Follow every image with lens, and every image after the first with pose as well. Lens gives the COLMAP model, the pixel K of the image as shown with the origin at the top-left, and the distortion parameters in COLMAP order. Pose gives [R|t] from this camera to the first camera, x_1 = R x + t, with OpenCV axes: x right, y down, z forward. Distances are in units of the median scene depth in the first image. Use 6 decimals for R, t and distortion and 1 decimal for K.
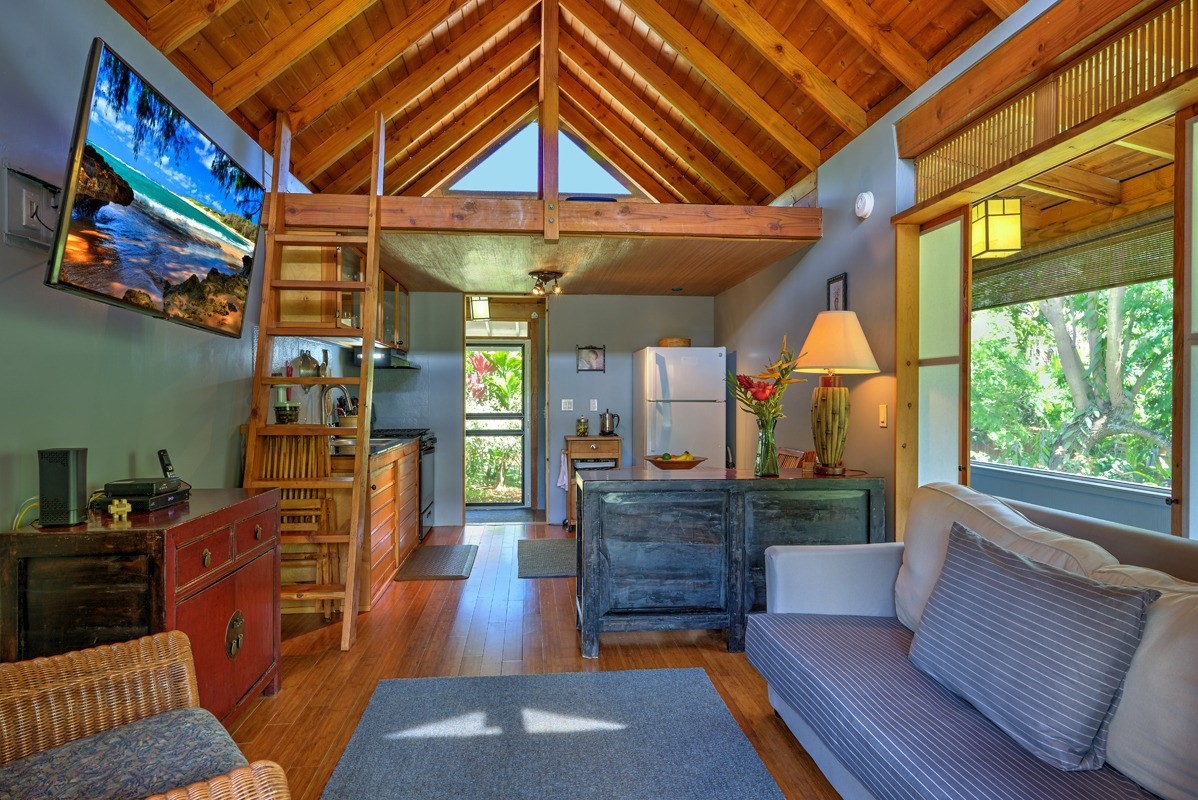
lens RADIAL K [[650.0, 0, 597.6], [0, 650.0, 400.3], [0, 0, 1]] dist [-0.008153, -0.001041]
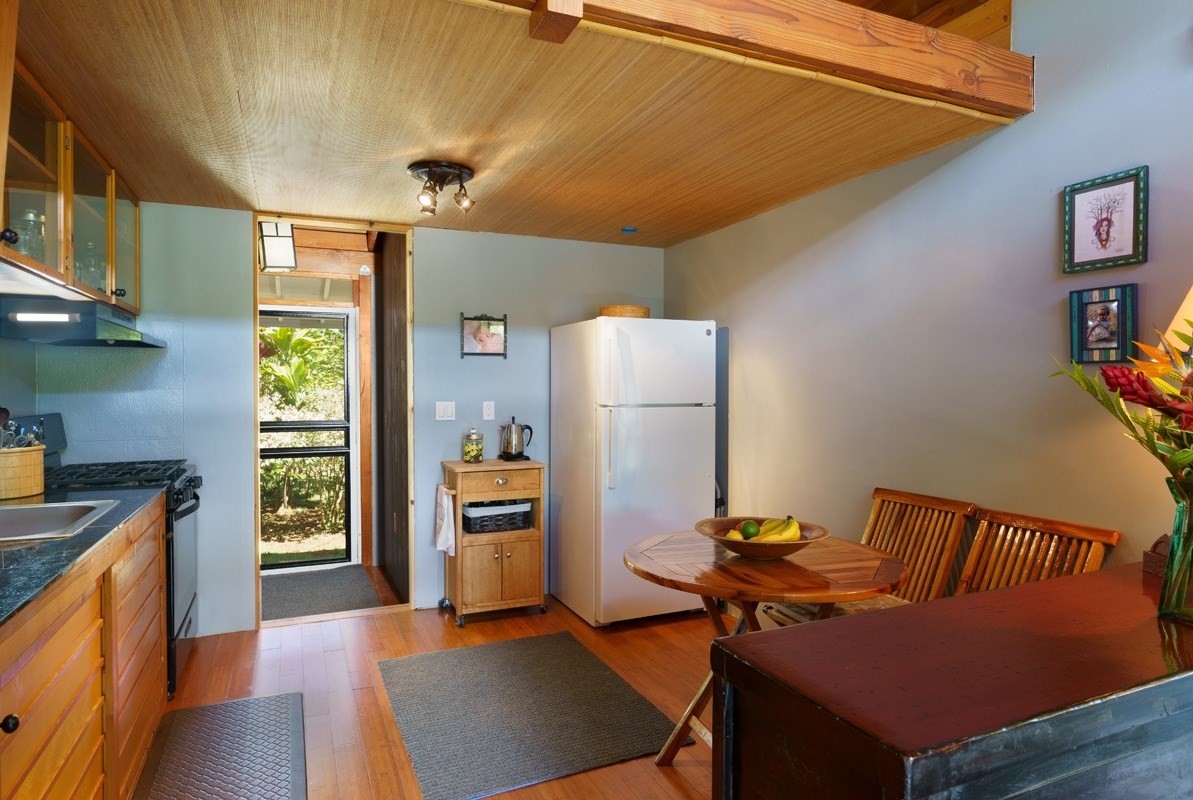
lens RADIAL K [[647.2, 0, 595.4], [0, 647.2, 392.2], [0, 0, 1]] dist [-0.008153, -0.001041]
pose [[0.946028, -0.005246, 0.324042, -0.113052], [0.003685, 0.999978, 0.005430, -0.013601], [-0.324064, -0.003943, 0.946027, 0.392498]]
